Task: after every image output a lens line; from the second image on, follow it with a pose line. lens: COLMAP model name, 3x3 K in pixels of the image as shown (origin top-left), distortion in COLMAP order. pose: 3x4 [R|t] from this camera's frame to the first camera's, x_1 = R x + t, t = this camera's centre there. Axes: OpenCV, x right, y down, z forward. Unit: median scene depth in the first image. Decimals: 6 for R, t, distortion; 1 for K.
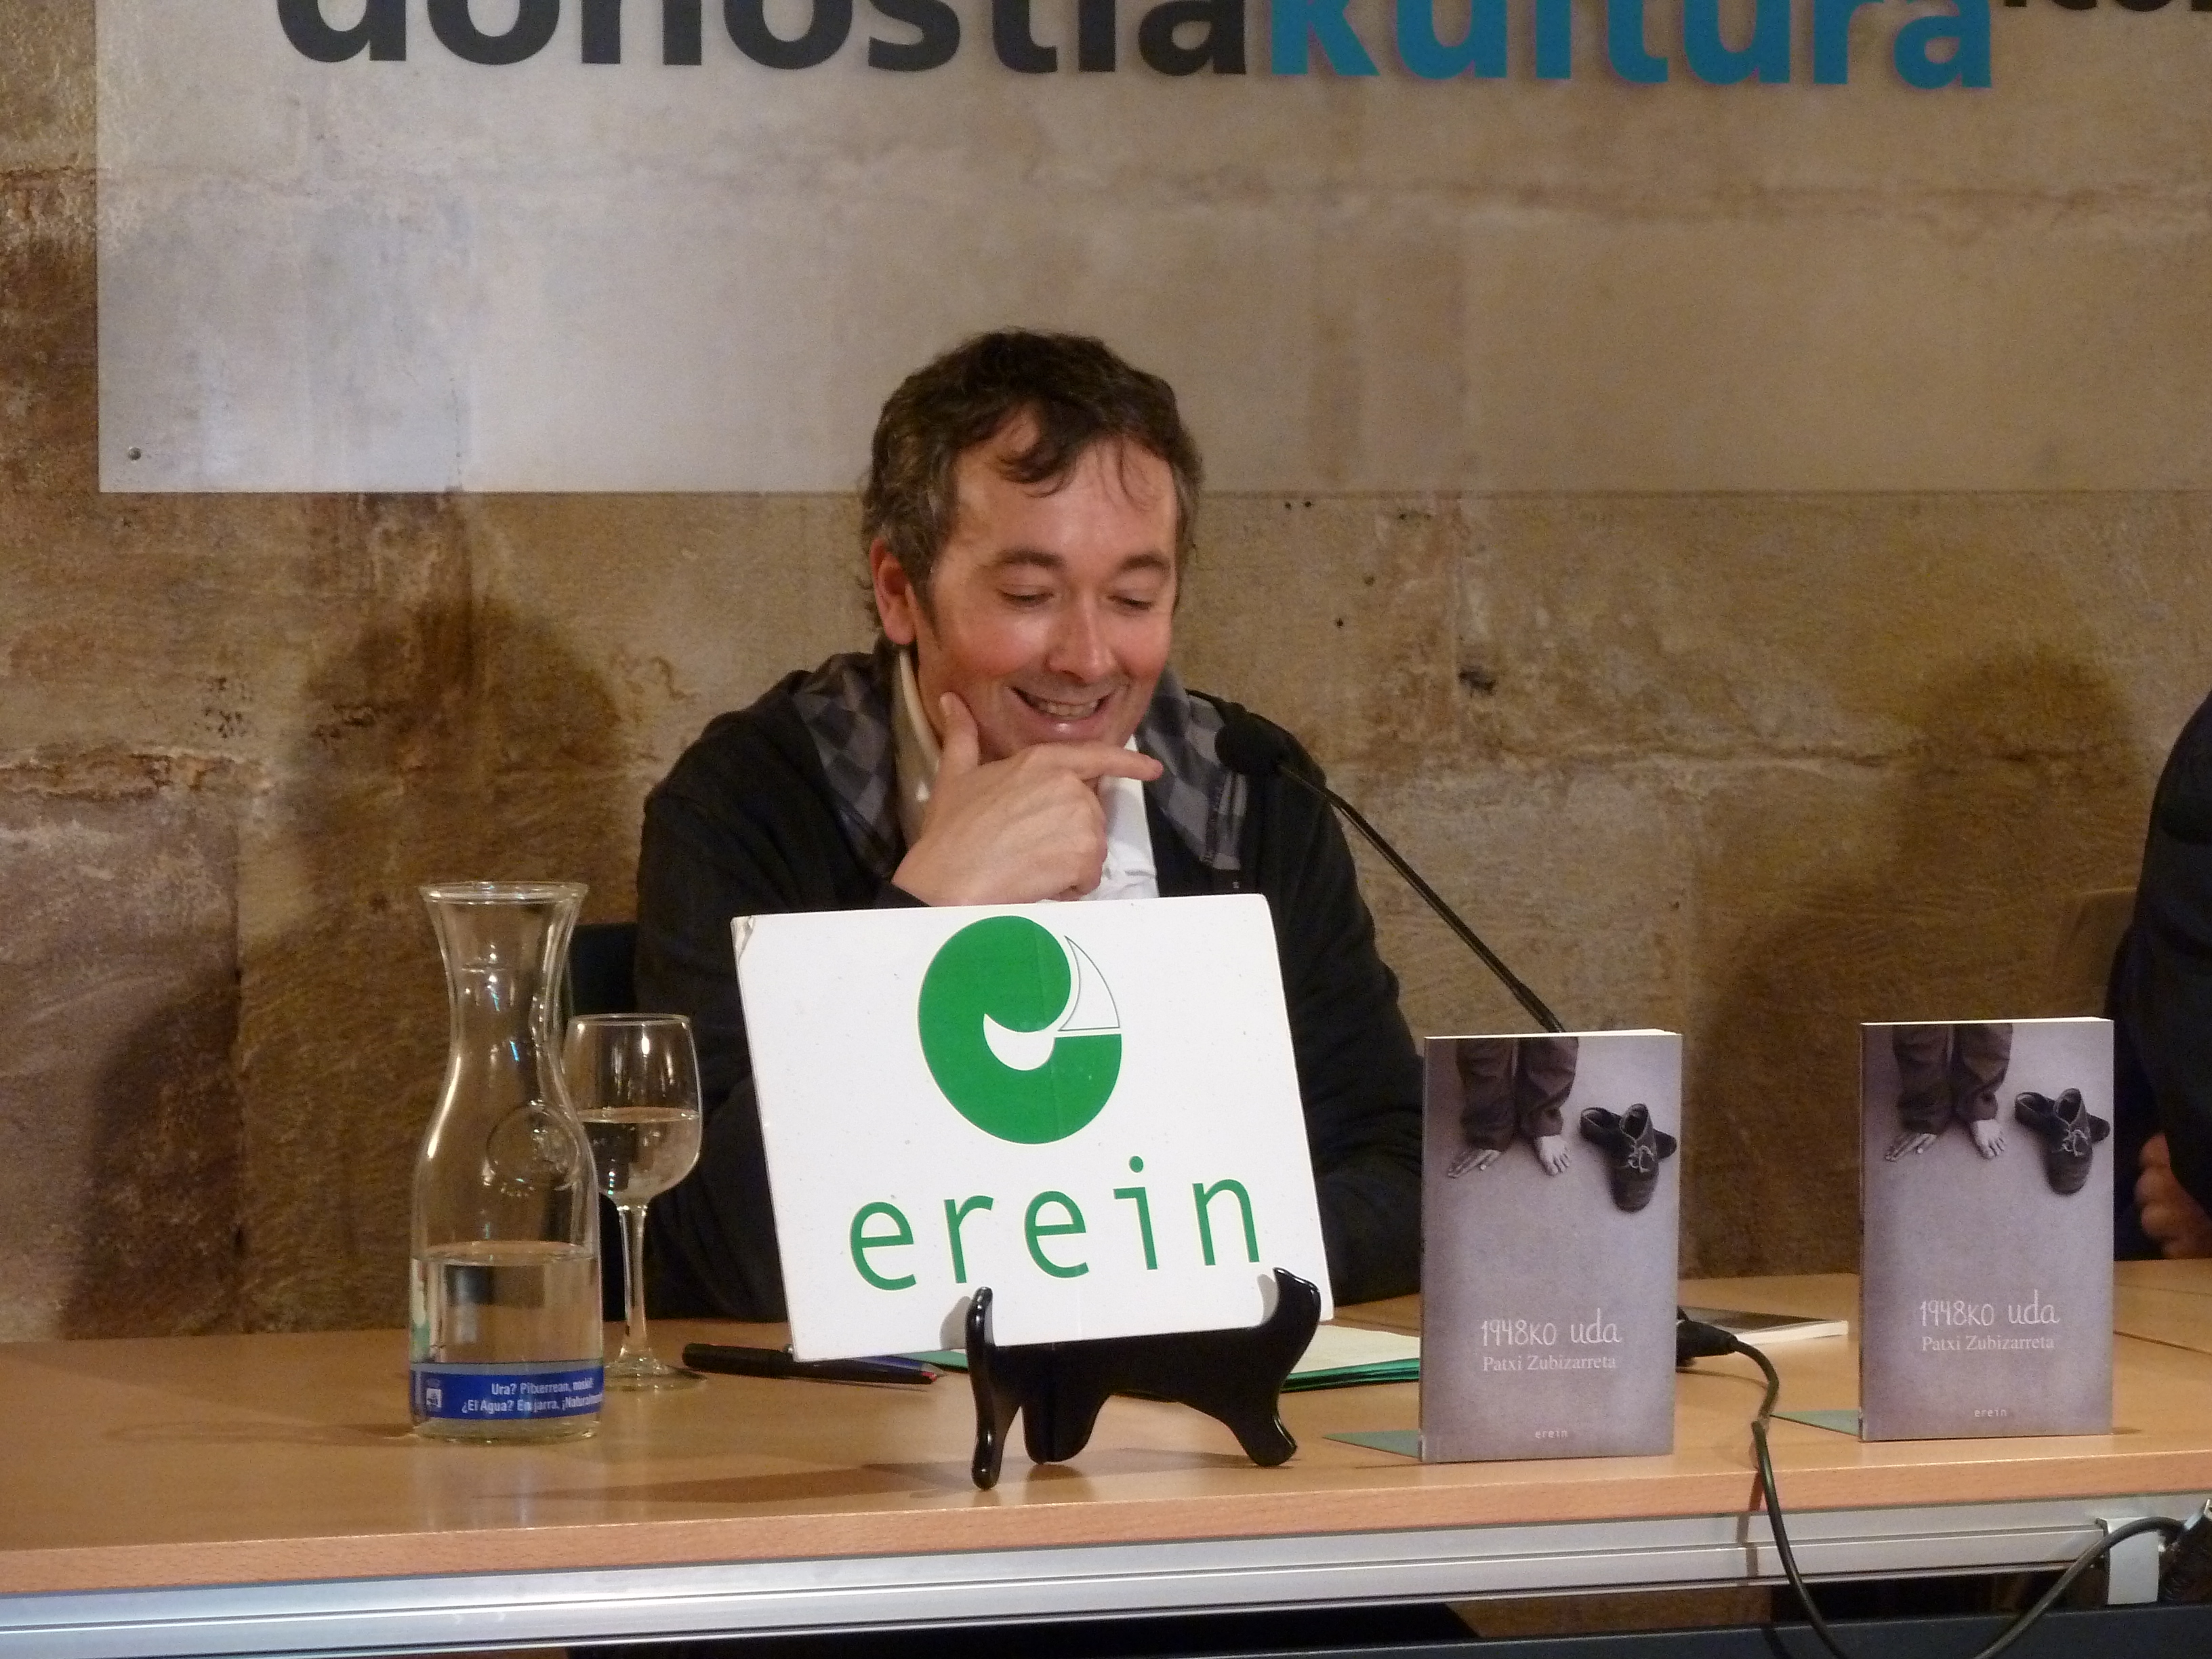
lens RADIAL K [[8184.4, 0, 1105.8], [0, 8184.4, 831.2], [0, 0, 1]] dist [0.067814, 0.000000]
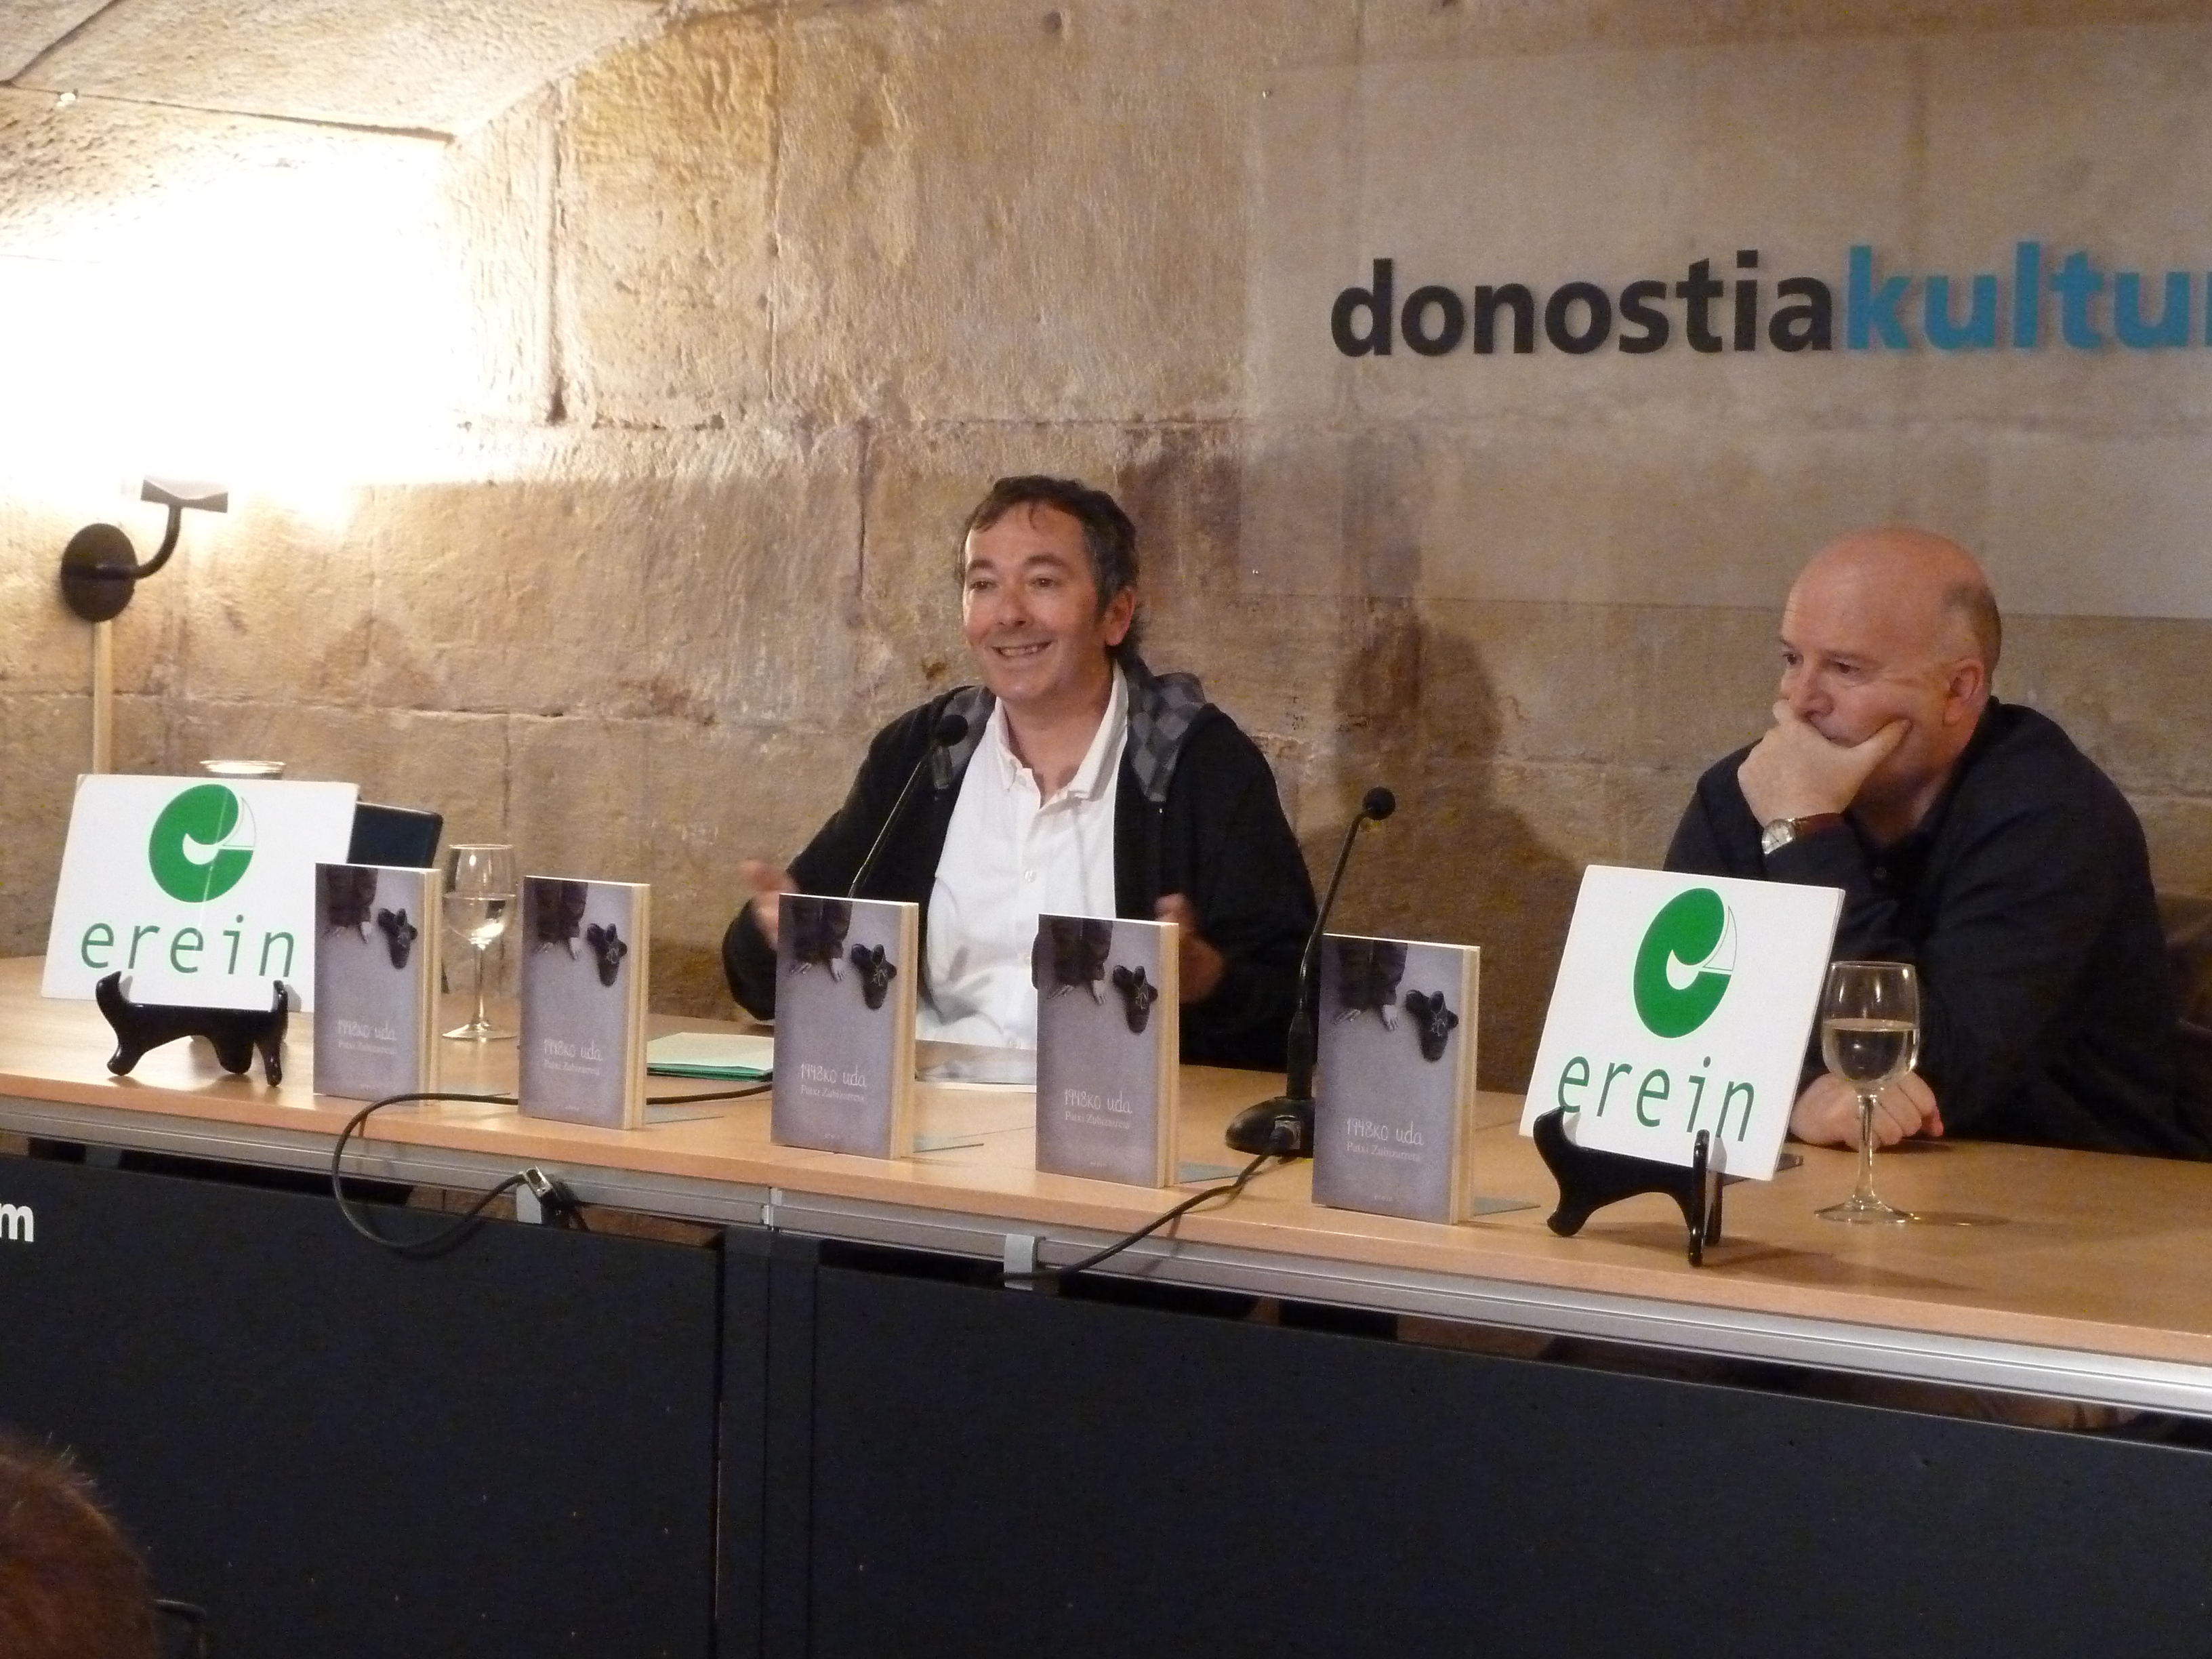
lens RADIAL K [[4376.2, 0, 1105.8], [0, 4376.2, 825.9], [0, 0, 1]] dist [-0.008489, 0.000000]
pose [[0.594930, 0.059414, -0.801579, 0.642858], [-0.061211, 0.997717, 0.028521, -0.015104], [0.801444, 0.032097, 0.597208, 0.382927]]
